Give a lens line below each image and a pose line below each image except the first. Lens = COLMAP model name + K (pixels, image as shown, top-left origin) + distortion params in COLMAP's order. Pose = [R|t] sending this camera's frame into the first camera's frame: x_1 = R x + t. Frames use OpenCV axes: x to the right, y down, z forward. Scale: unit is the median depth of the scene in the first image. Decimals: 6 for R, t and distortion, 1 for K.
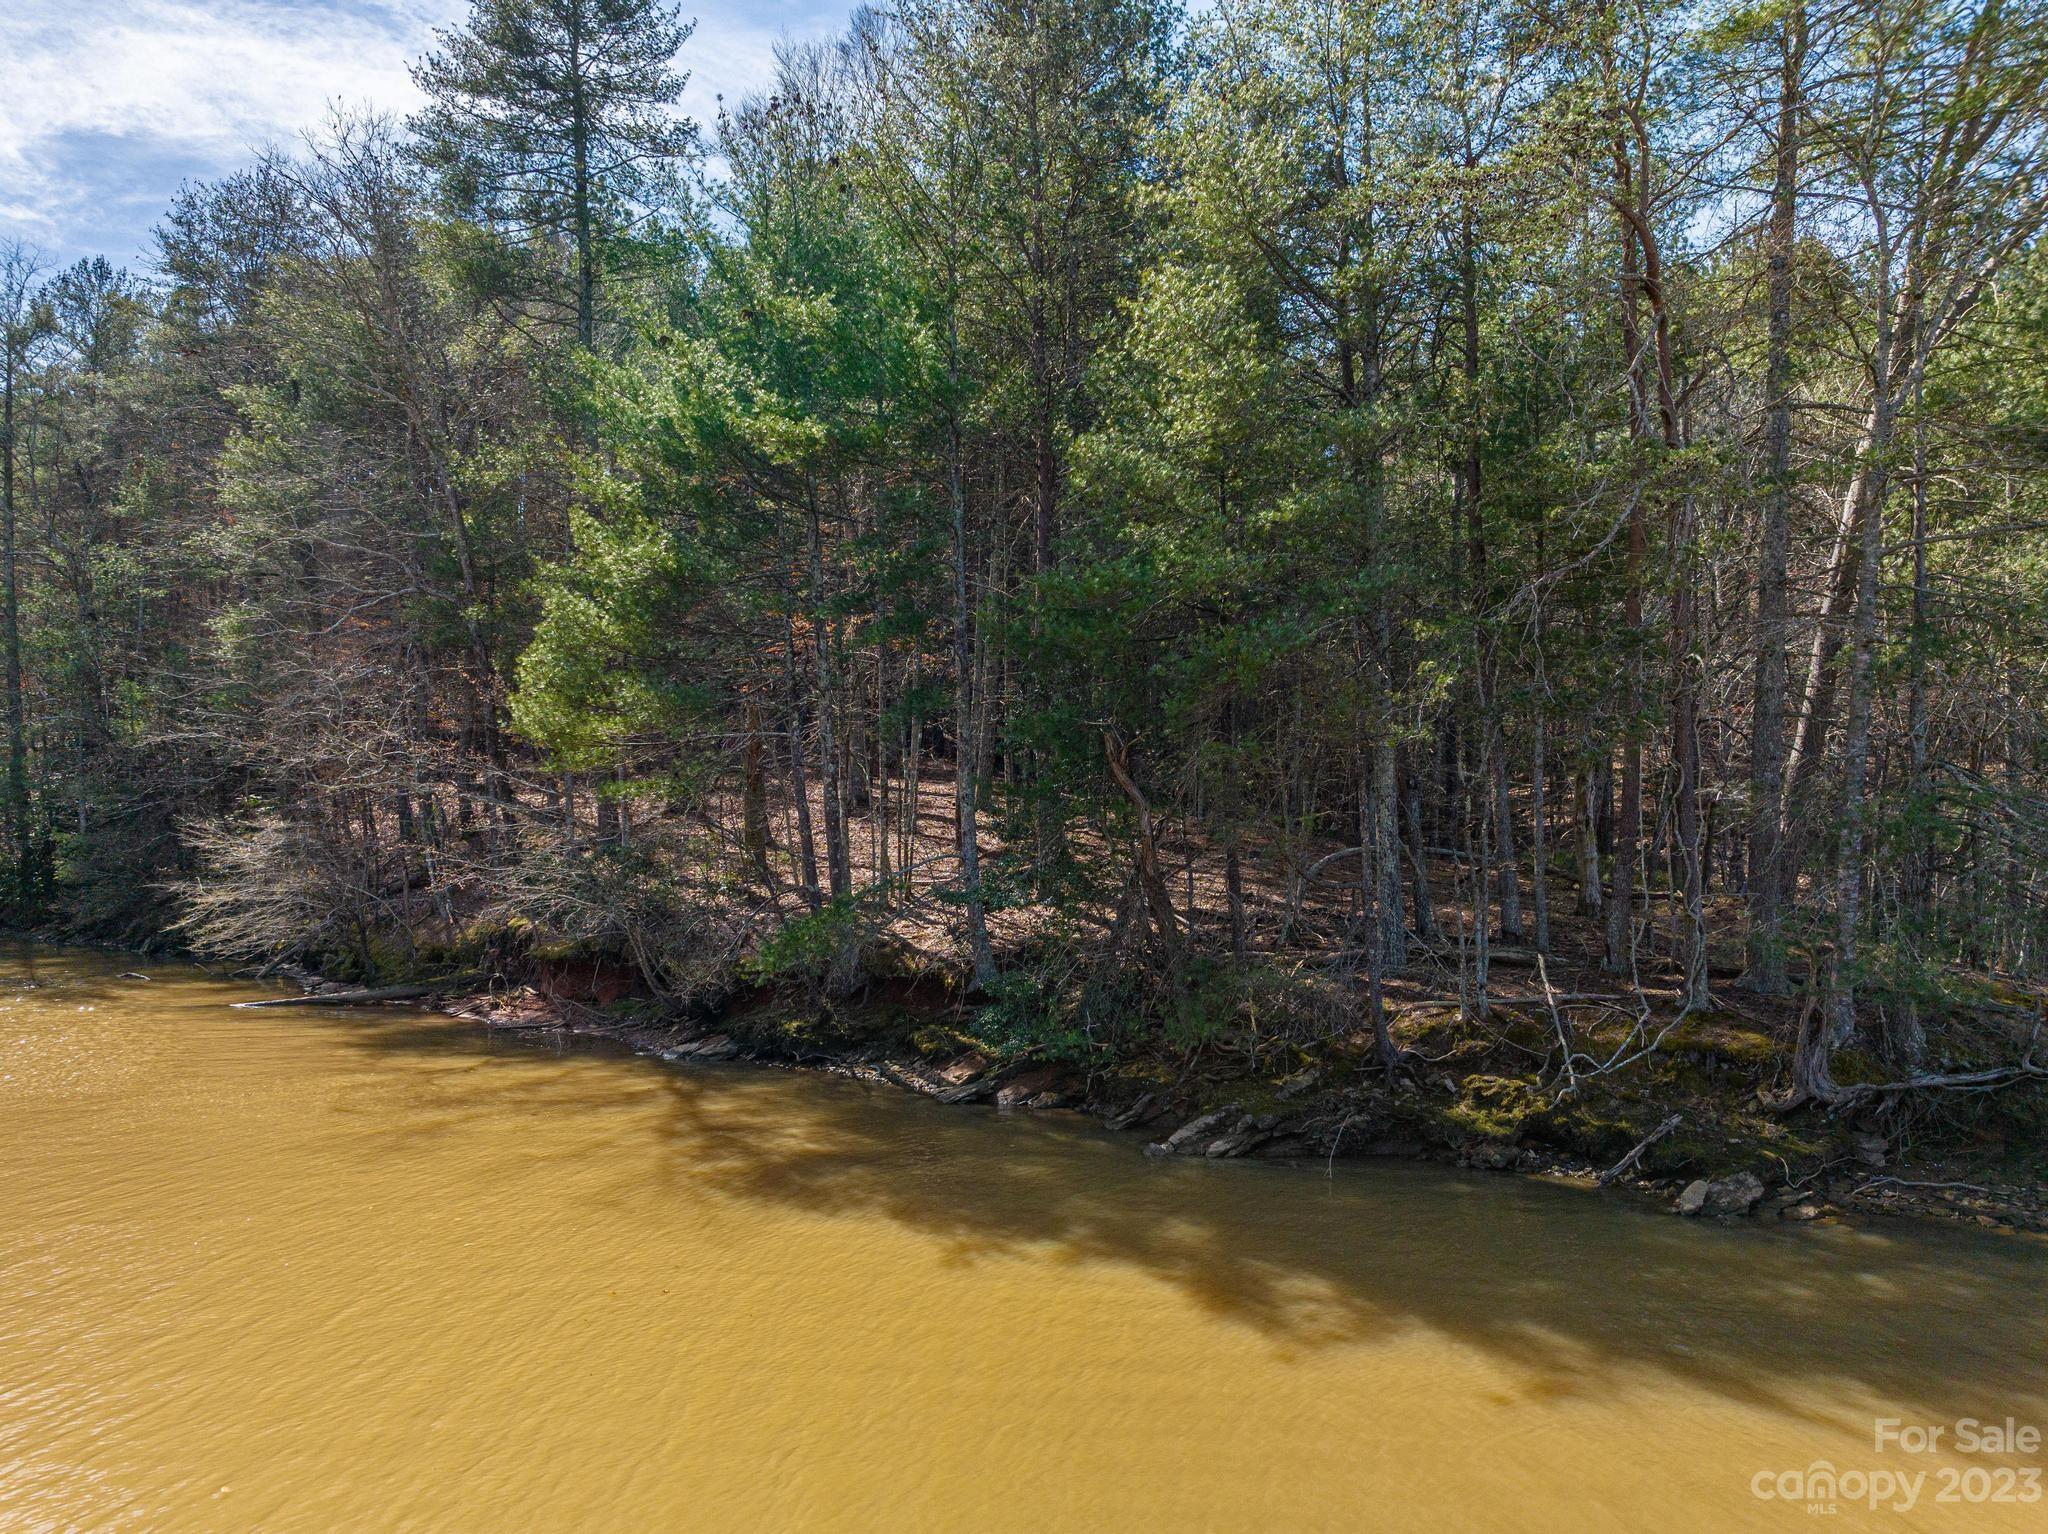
lens RADIAL K [[1411.8, 0, 1032.9], [0, 1411.8, 748.5], [0, 0, 1]] dist [-0.064099, 0.031475]
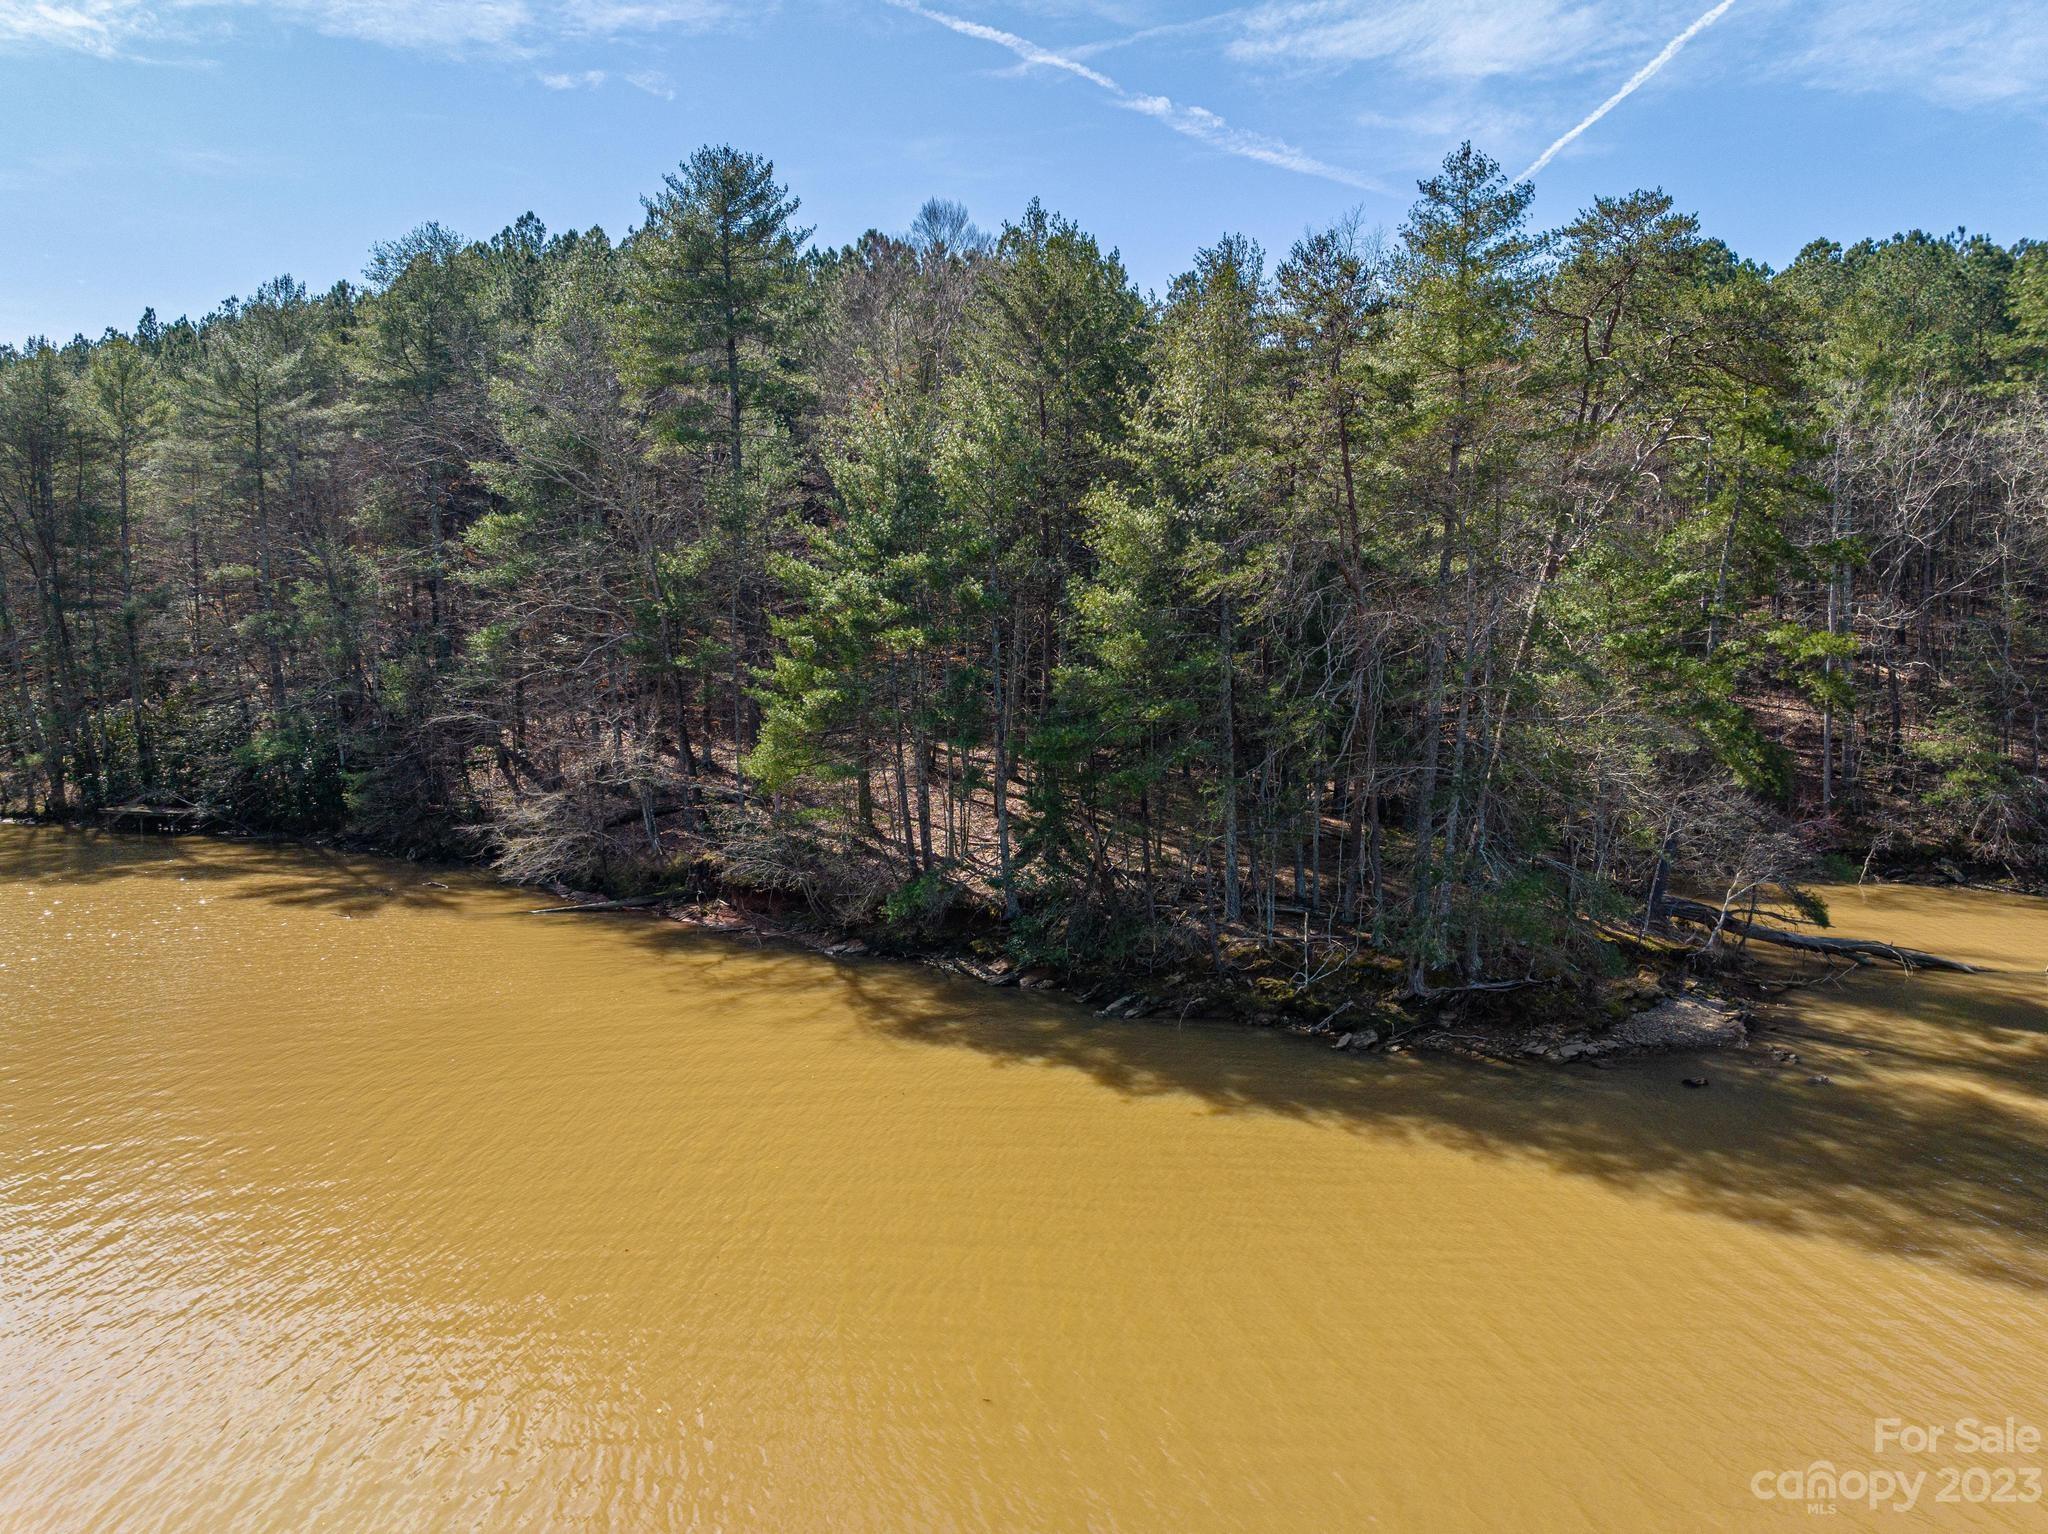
lens RADIAL K [[1411.8, 0, 1032.9], [0, 1411.8, 748.5], [0, 0, 1]] dist [-0.064099, 0.031475]
pose [[0.999772, 0.000834, -0.021339, 0.034994], [0.001732, 0.992781, 0.119932, -0.313229], [0.021285, -0.119942, 0.992553, -0.899732]]
